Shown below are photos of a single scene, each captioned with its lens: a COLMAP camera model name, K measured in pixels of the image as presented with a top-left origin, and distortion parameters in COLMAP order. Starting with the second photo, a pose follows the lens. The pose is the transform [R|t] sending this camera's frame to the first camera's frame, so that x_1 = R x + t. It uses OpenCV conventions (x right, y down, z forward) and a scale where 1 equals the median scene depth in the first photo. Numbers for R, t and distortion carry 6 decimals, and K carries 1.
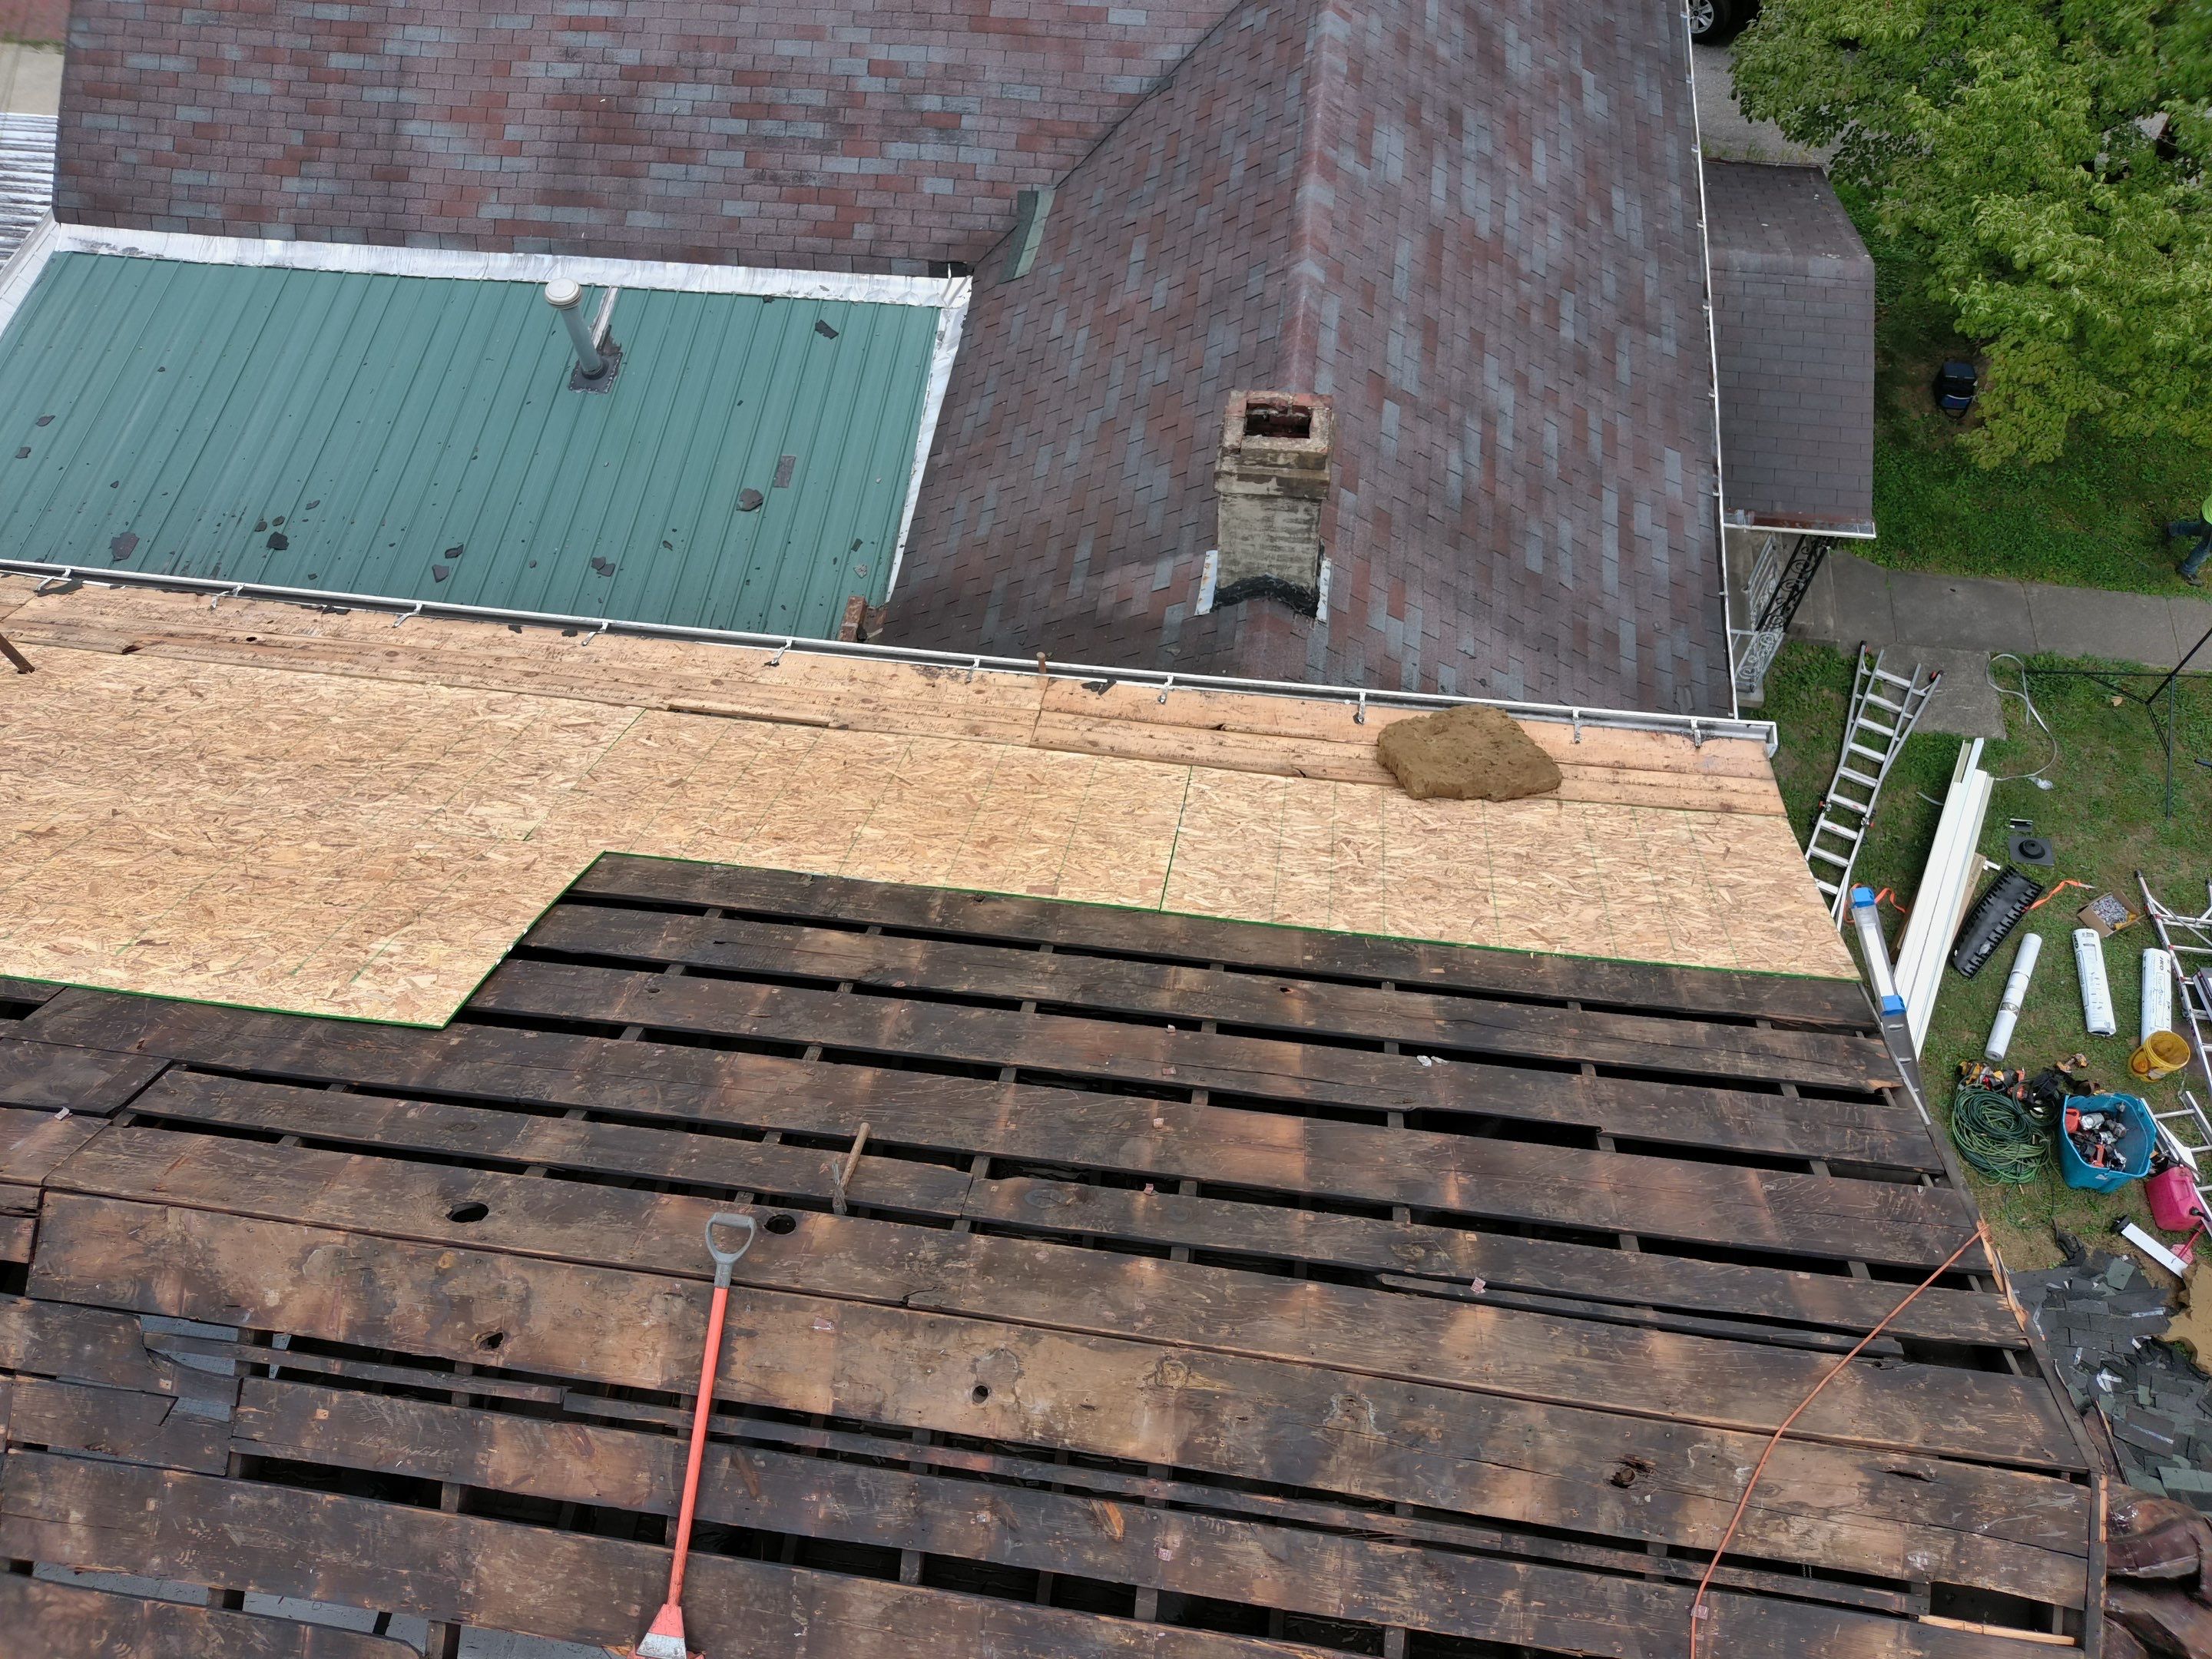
lens RADIAL K [[1709.9, 0, 1154.7], [0, 1709.9, 823.2], [0, 0, 1]] dist [0.079083, -0.145335]
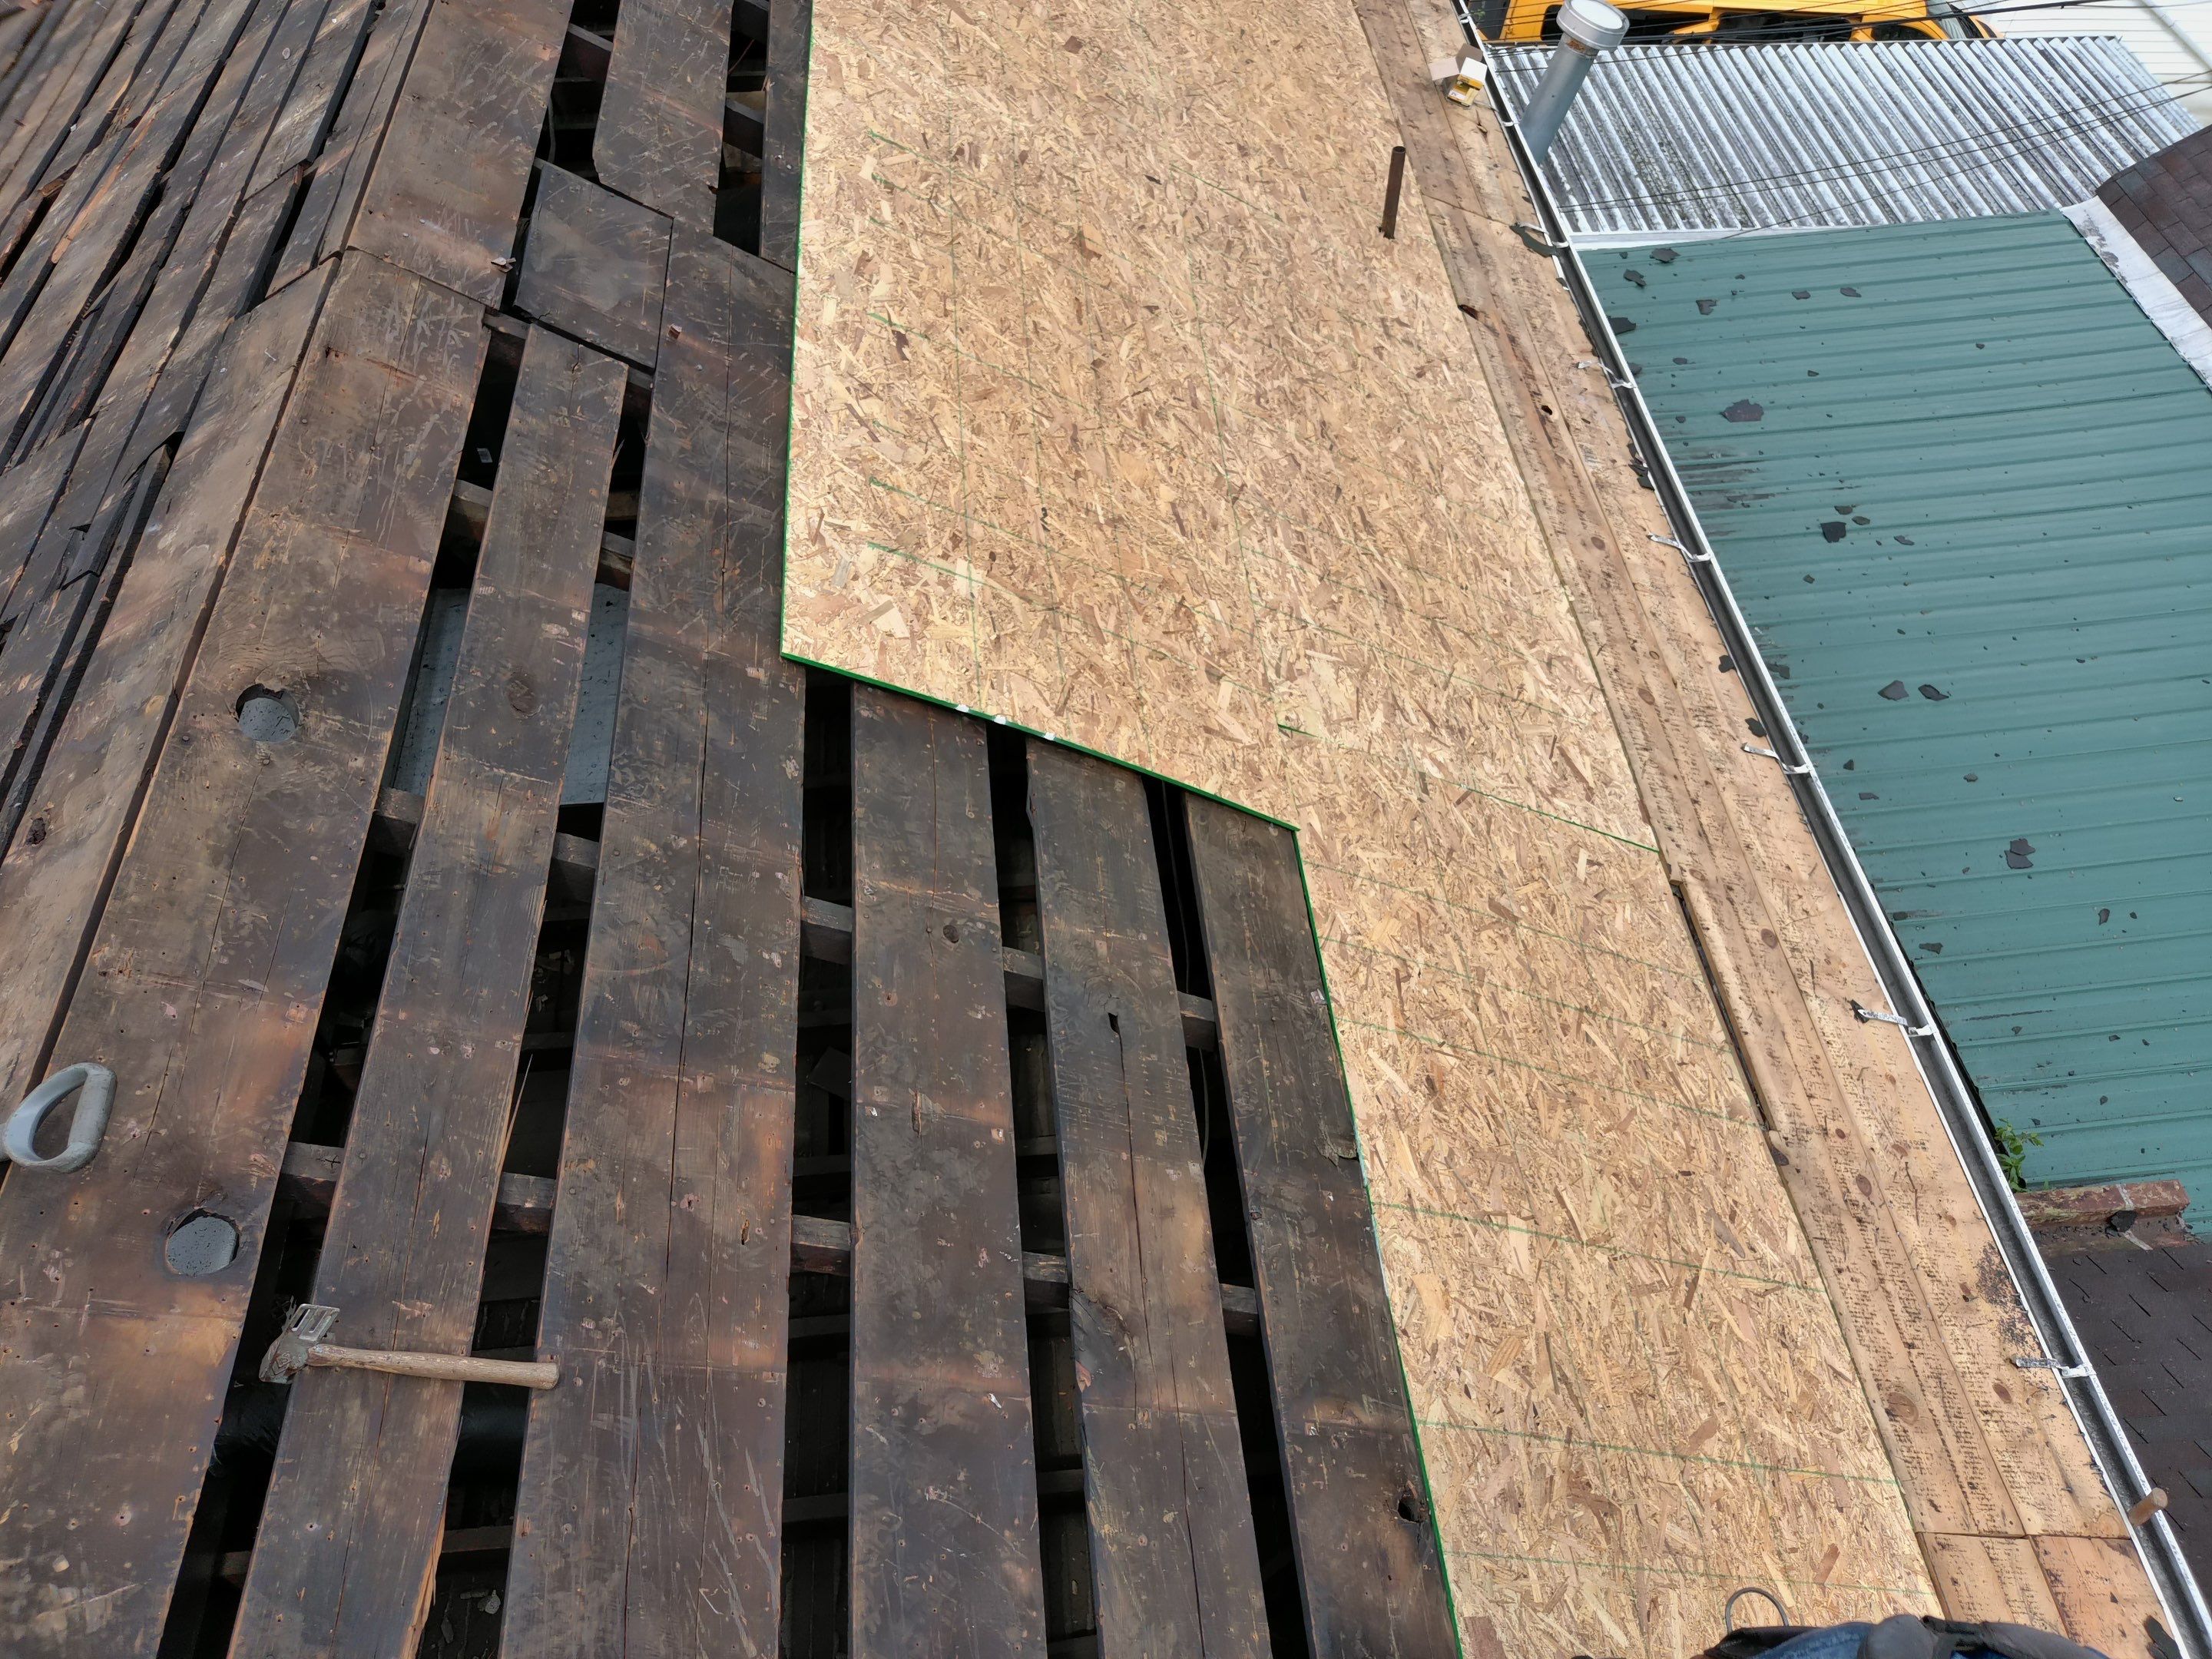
lens RADIAL K [[1709.9, 0, 1154.7], [0, 1709.9, 823.2], [0, 0, 1]] dist [0.079083, -0.145335]
pose [[0.224385, 0.755004, -0.616133, 0.022089], [-0.832691, 0.476994, 0.281252, -0.107728], [0.506238, 0.449940, 0.735715, 0.554293]]
